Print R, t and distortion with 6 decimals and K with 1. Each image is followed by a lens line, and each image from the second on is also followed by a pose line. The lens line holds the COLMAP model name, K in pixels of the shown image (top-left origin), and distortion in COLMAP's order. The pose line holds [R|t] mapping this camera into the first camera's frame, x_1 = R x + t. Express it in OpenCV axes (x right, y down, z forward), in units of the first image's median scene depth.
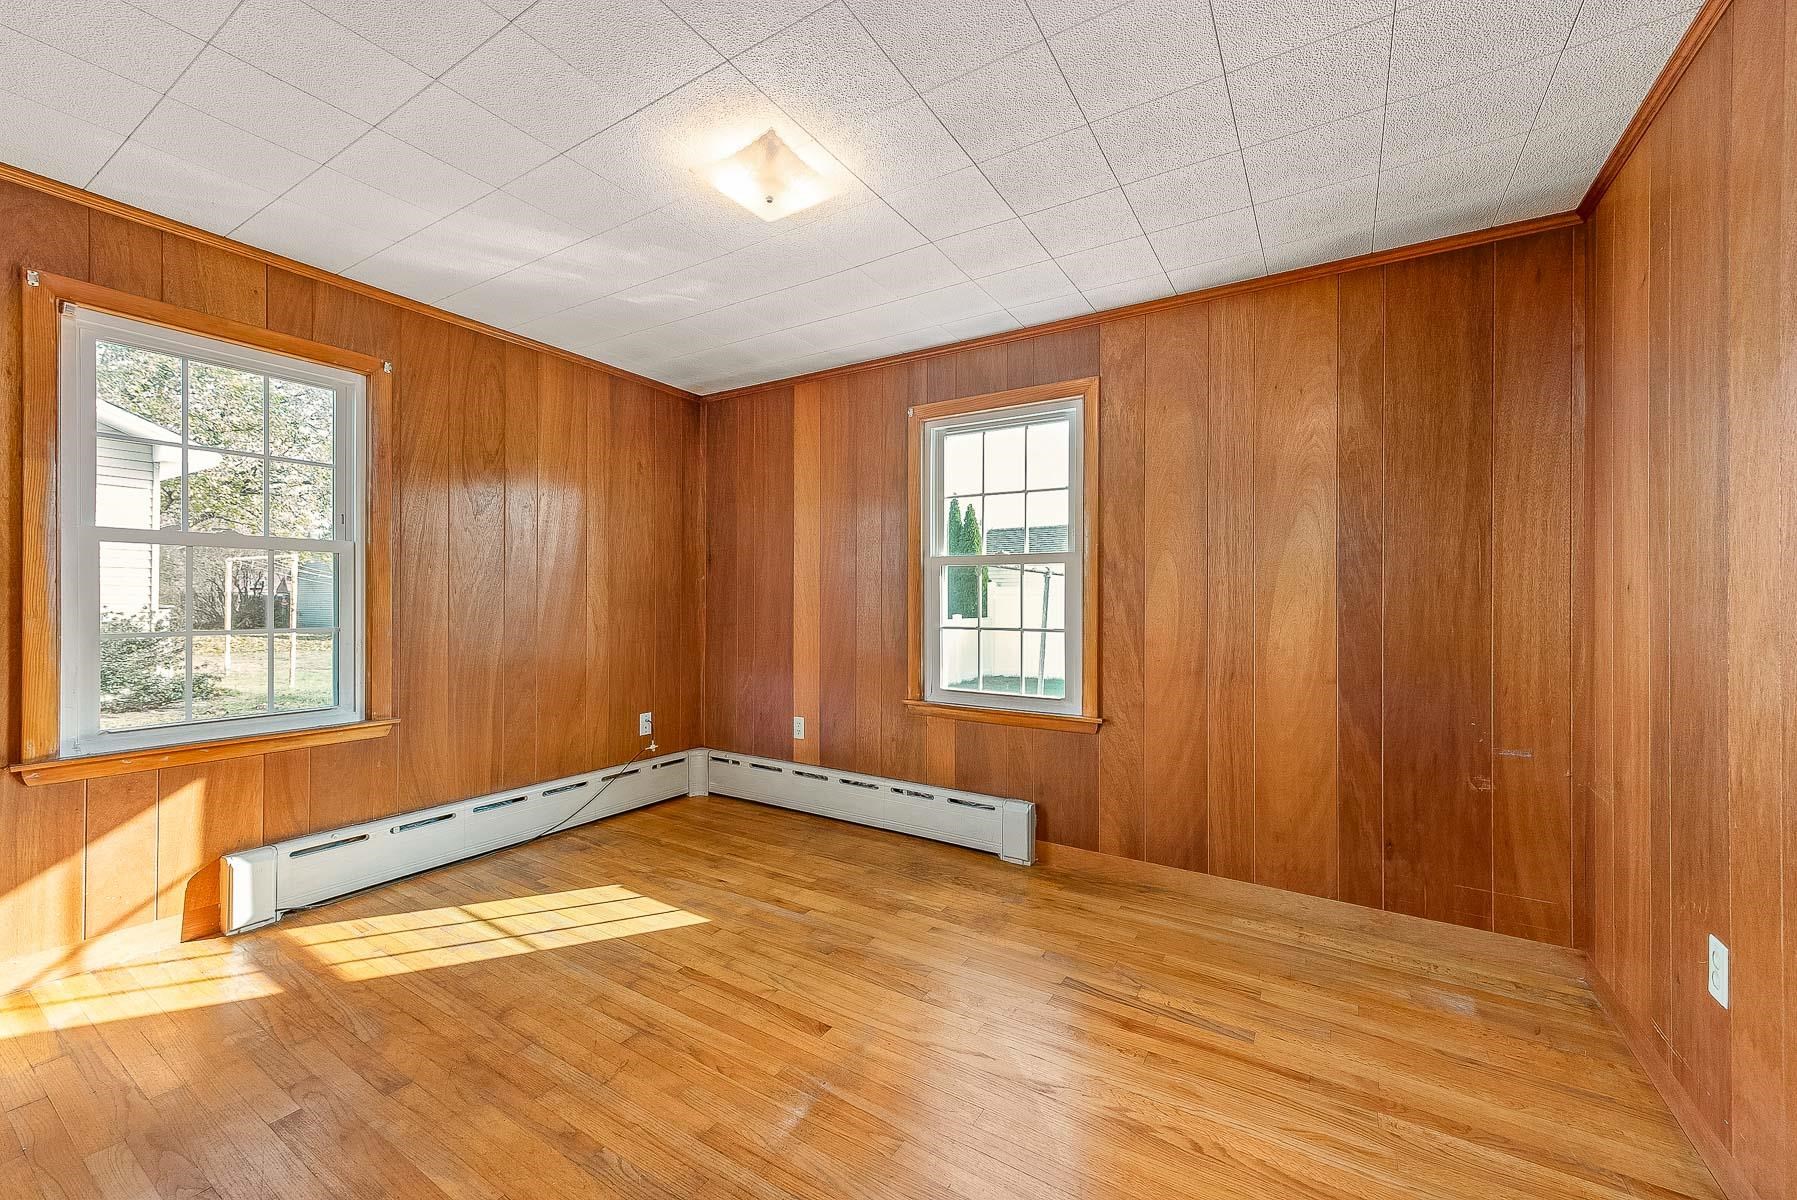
lens RADIAL K [[700.2, 0, 905.1], [0, 700.2, 597.5], [0, 0, 1]] dist [0.006419, -0.000928]
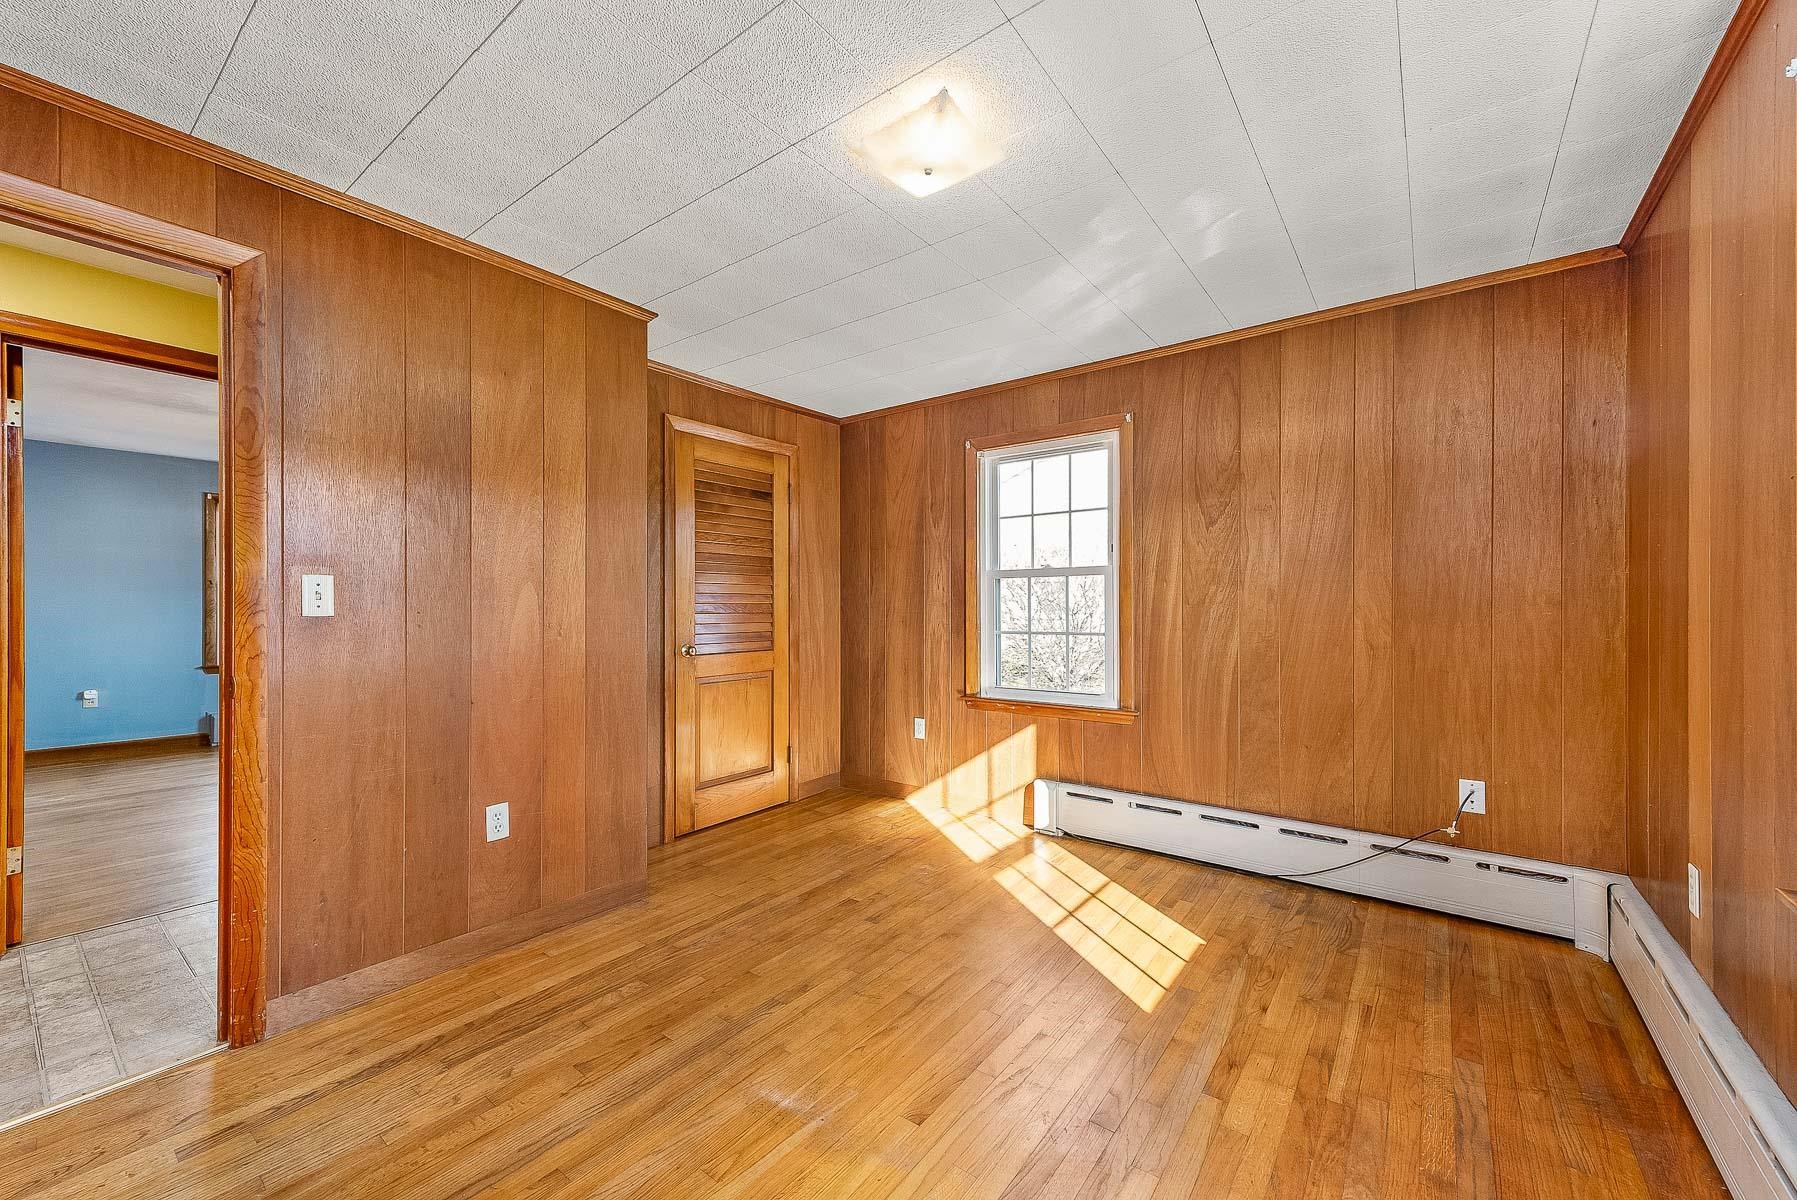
lens RADIAL K [[700.2, 0, 893.1], [0, 700.2, 606.2], [0, 0, 1]] dist [0.006419, -0.000928]
pose [[-0.115418, -0.010797, -0.993258, 0.502557], [0.005322, 0.999920, -0.011488, 0.006581], [0.993303, -0.006612, -0.115351, 0.739589]]
